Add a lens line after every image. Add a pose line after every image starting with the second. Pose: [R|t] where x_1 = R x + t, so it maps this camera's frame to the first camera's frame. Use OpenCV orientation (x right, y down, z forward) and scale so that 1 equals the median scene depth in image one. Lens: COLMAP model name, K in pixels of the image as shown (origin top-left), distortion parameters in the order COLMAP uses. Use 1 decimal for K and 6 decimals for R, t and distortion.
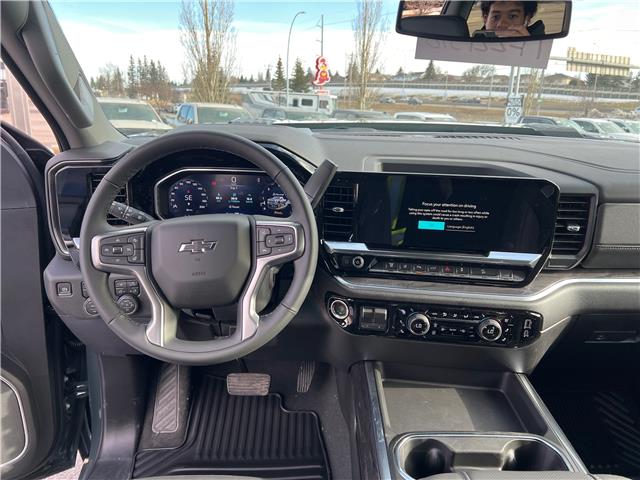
lens RADIAL K [[484.6, 0, 317.7], [0, 484.6, 238.9], [0, 0, 1]] dist [0.029148, -0.042516]
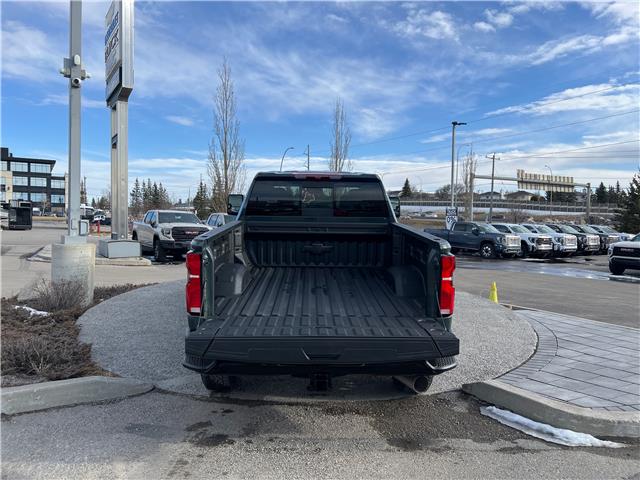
lens RADIAL K [[488.1, 0, 320.0], [0, 488.1, 240.0], [0, 0, 1]] dist [0.043580, -0.049071]
pose [[0.999524, -0.011333, 0.028689, 0.002400], [0.017607, 0.973277, -0.228960, 0.032644], [-0.025328, 0.229356, 0.973013, -0.098114]]
